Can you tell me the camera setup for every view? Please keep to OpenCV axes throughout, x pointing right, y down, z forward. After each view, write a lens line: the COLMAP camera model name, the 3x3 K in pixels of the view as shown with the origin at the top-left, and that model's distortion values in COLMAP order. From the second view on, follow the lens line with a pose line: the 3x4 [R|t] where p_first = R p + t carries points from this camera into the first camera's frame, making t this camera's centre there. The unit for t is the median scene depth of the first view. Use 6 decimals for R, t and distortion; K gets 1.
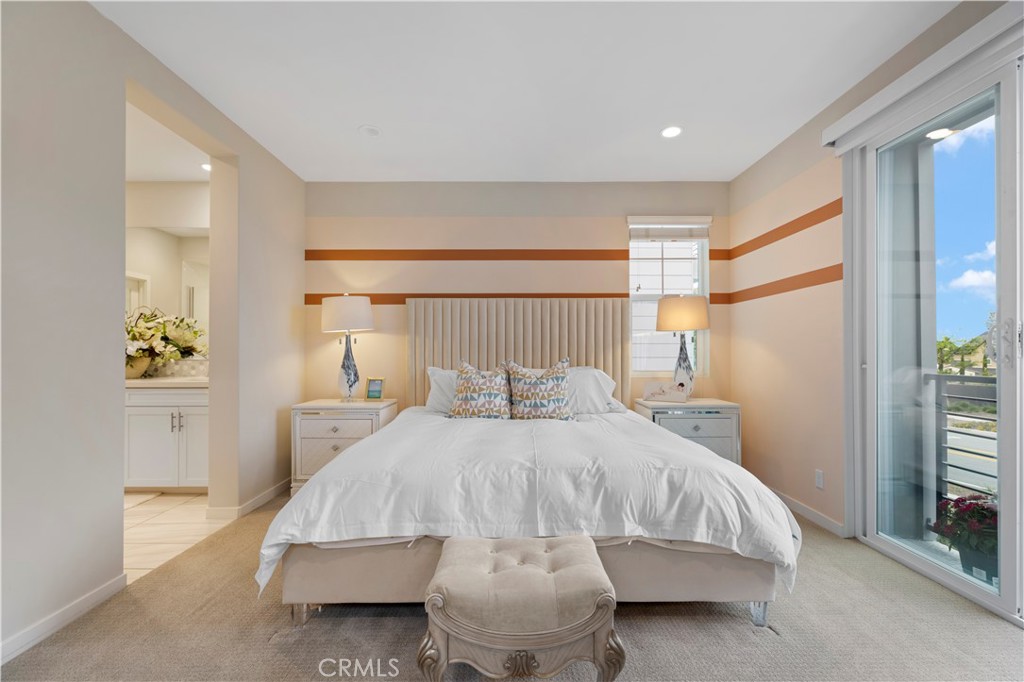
lens RADIAL K [[431.1, 0, 511.7], [0, 431.1, 346.4], [0, 0, 1]] dist [-0.000250, -0.000632]
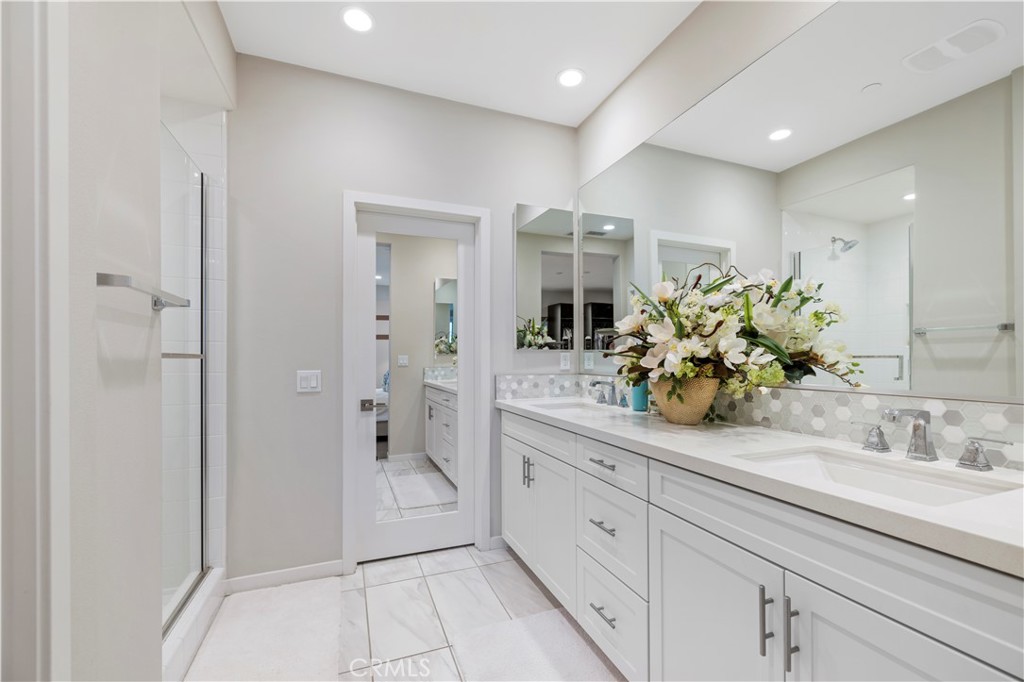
lens RADIAL K [[431.1, 0, 518.5], [0, 431.1, 355.4], [0, 0, 1]] dist [-0.000250, -0.000632]
pose [[0.363771, -0.004481, -0.931478, -0.503035], [0.009684, 0.999953, -0.001029, 0.001720], [0.931438, -0.008646, 0.363797, 0.647502]]
